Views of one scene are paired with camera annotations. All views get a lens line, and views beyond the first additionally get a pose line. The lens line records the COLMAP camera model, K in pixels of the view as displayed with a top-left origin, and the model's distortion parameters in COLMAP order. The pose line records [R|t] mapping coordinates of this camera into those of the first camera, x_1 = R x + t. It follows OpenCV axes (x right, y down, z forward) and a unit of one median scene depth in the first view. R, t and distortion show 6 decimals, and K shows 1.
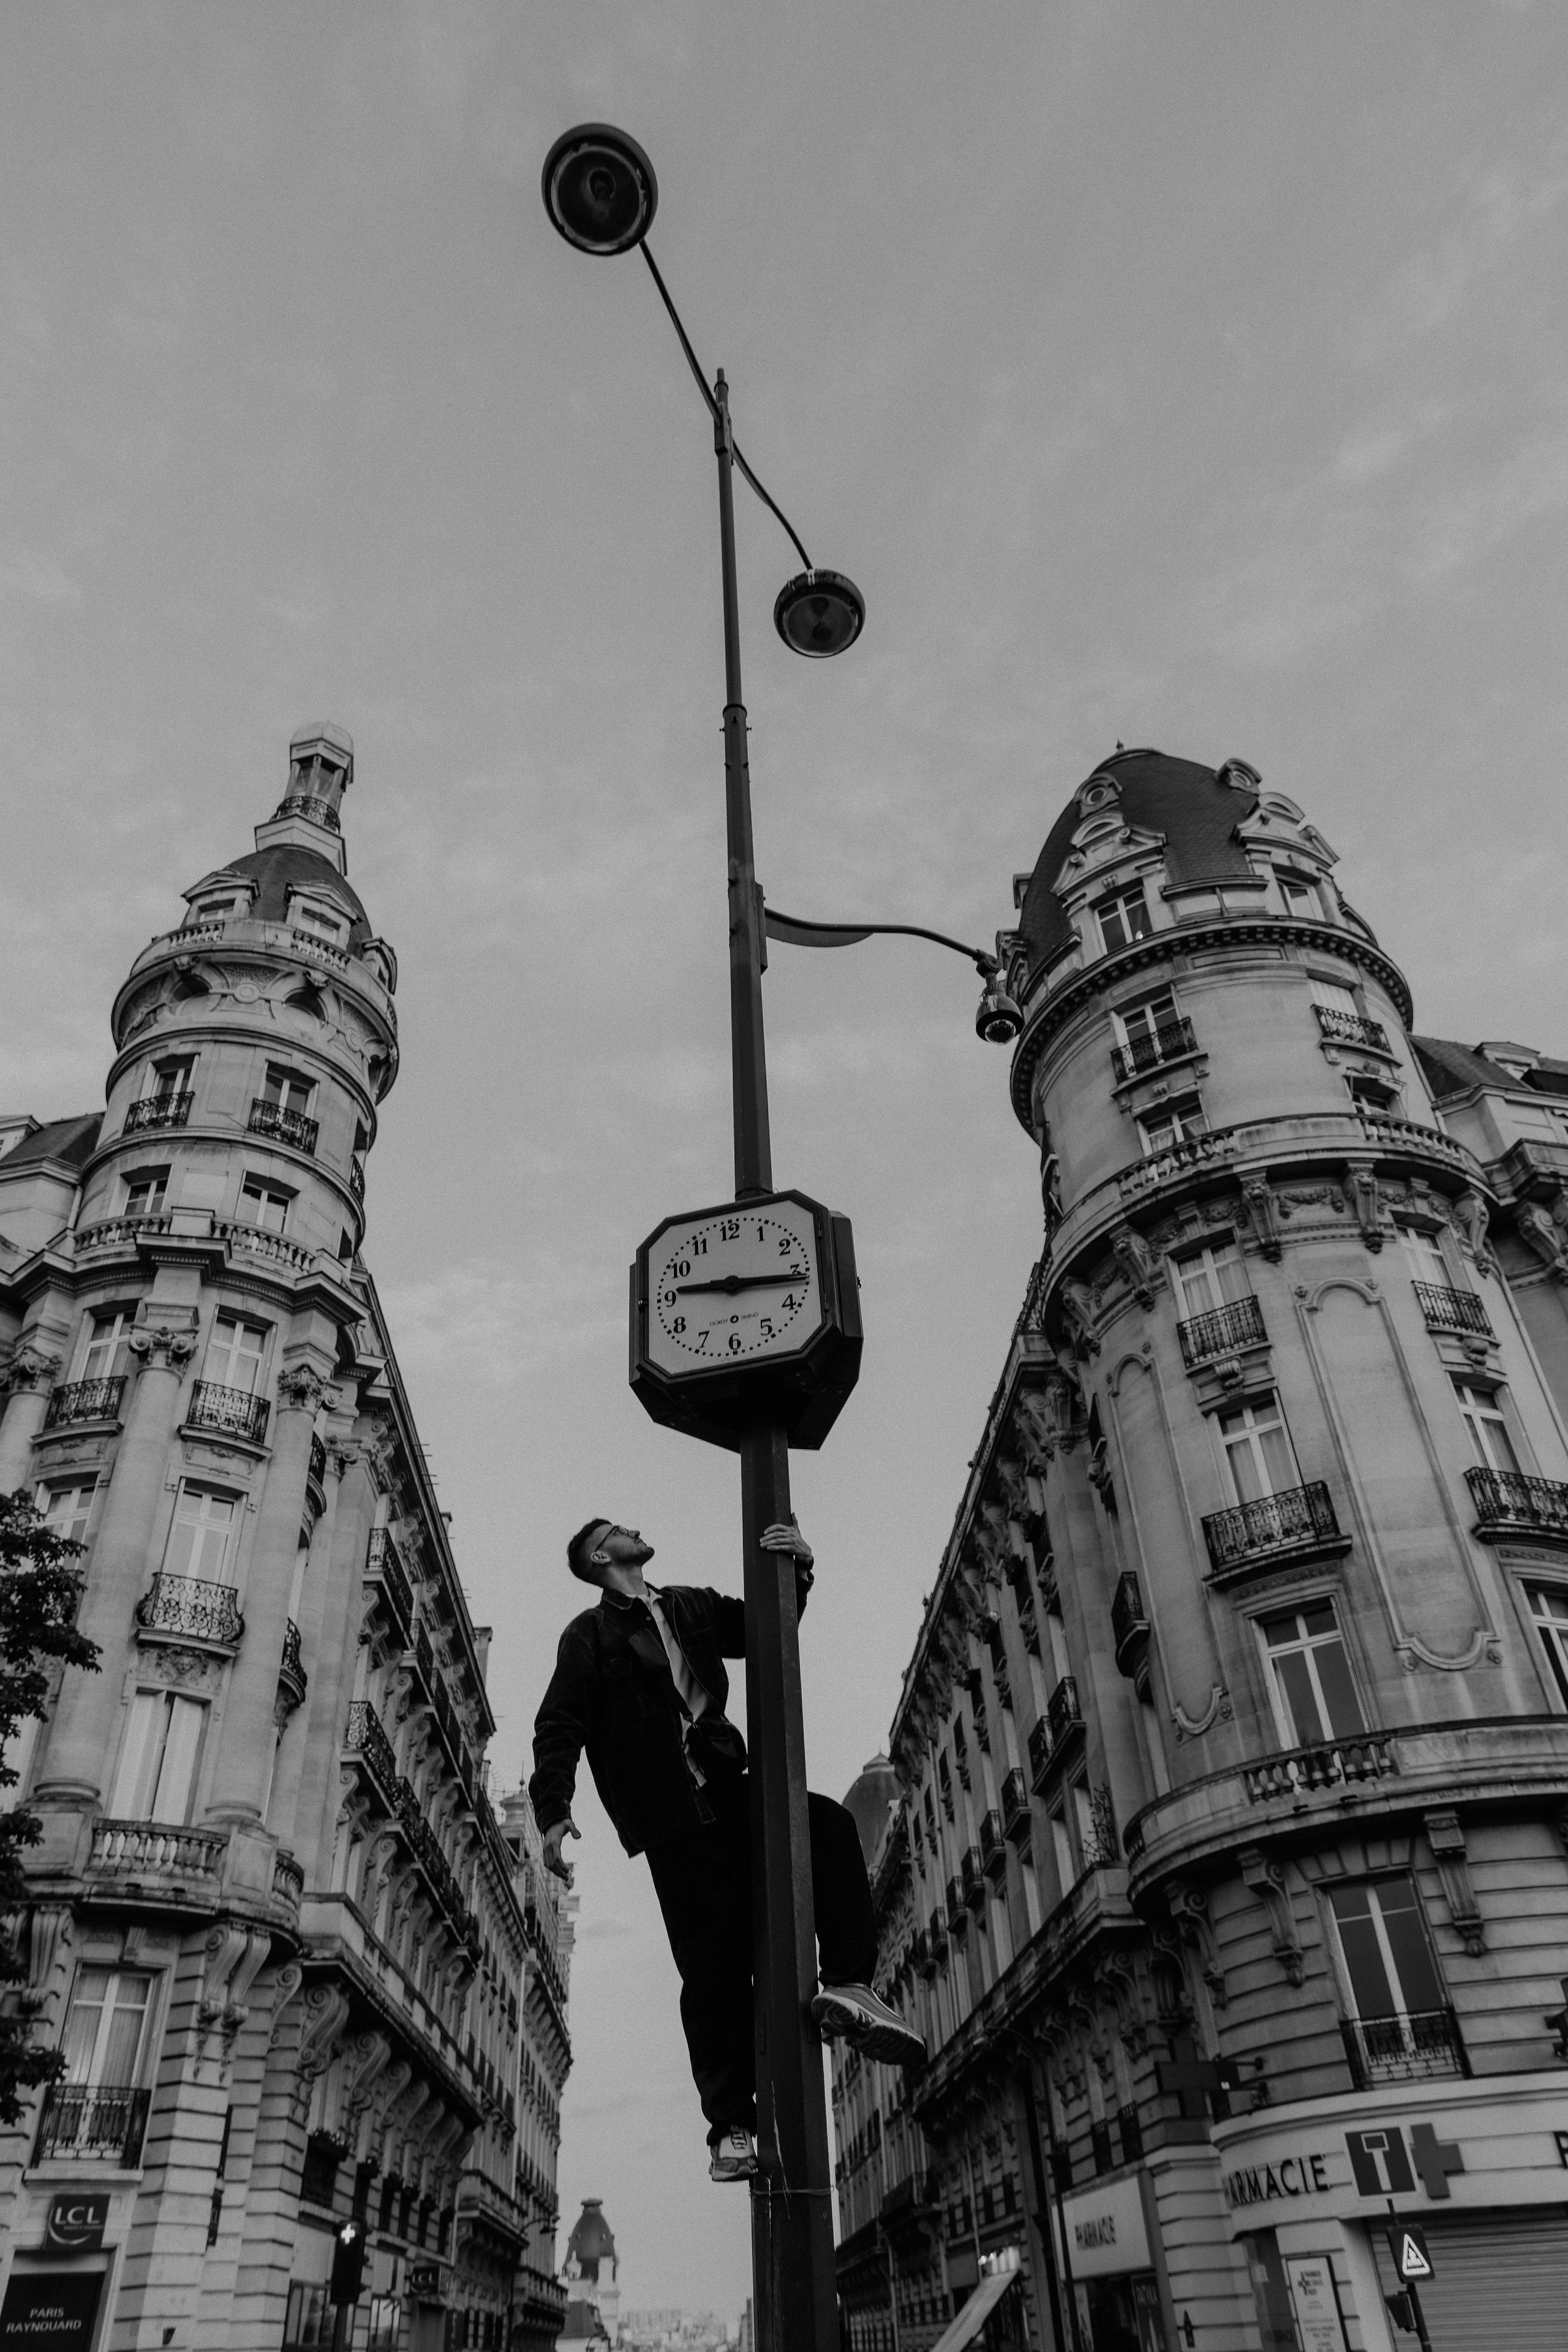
lens RADIAL K [[1559.3, 0, 780.0], [0, 1559.3, 1177.3], [0, 0, 1]] dist [0.000544, 0.003868]
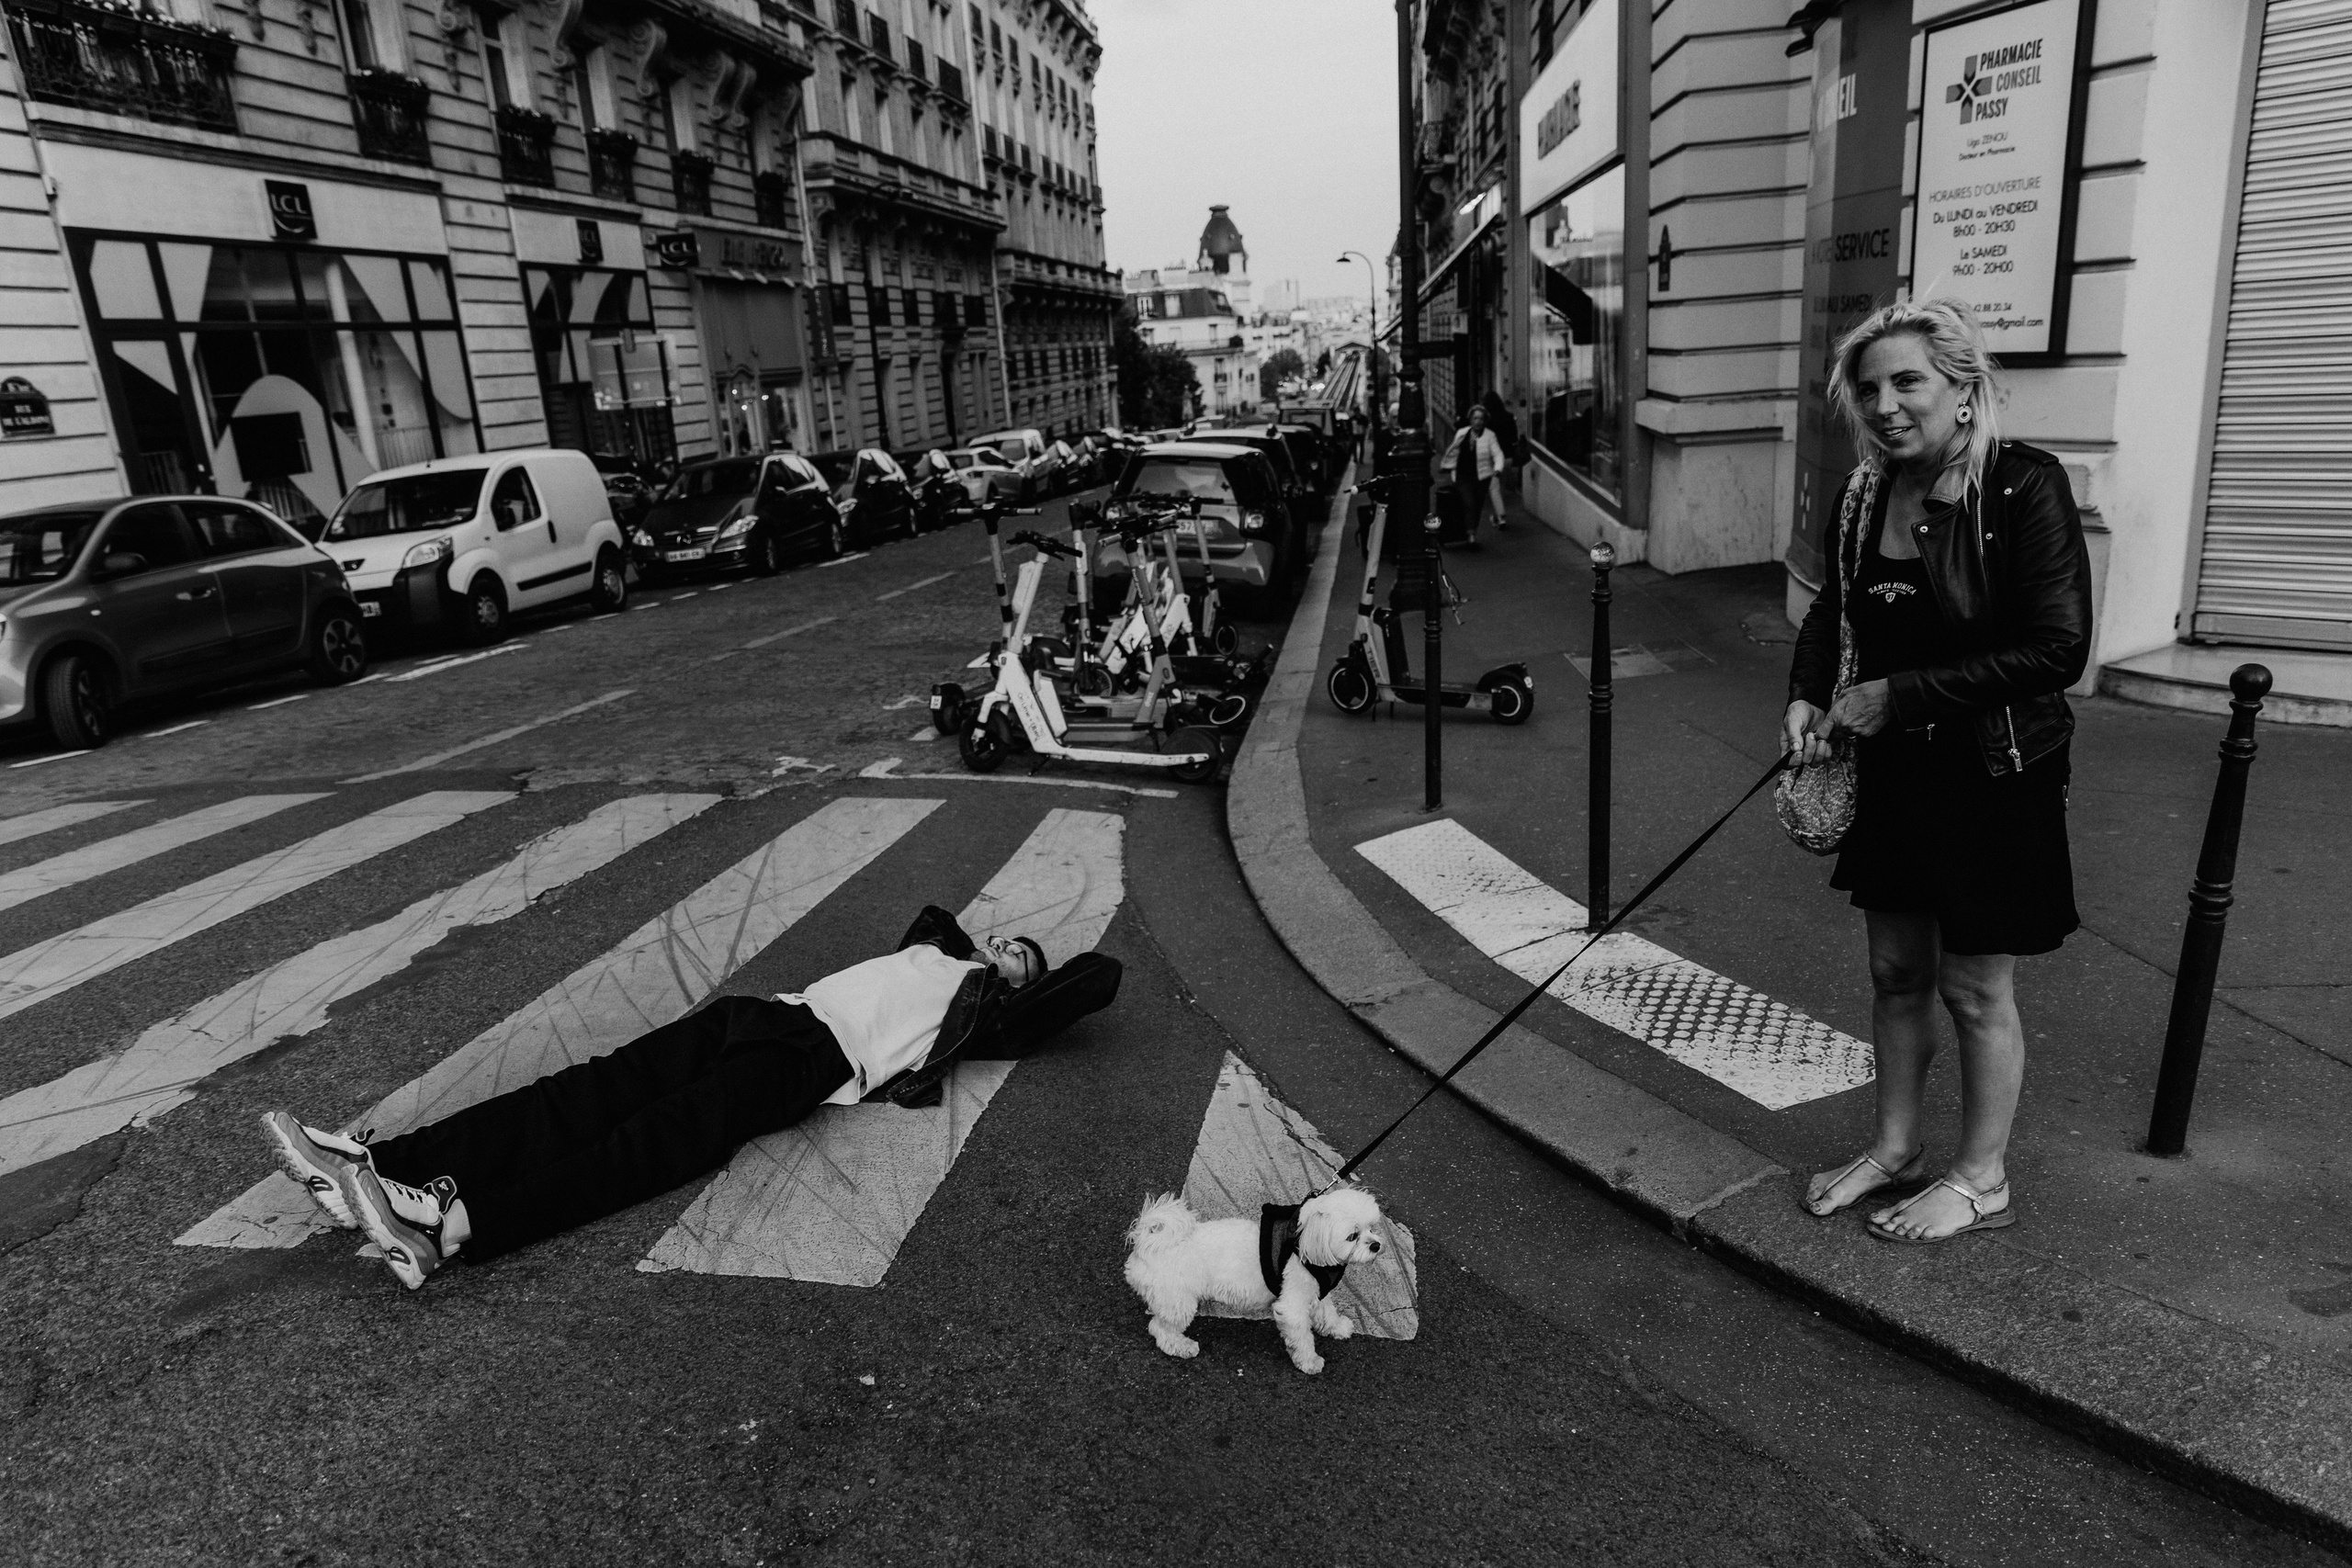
lens RADIAL K [[1559.1, 0, 1175.6], [0, 1559.1, 790.1], [0, 0, 1]] dist [0.000544, 0.003868]
pose [[0.986590, 0.028329, -0.160739, 0.107277], [0.112305, 0.596802, 0.794491, 0.241741], [0.118436, -0.801889, 0.585617, 0.315766]]
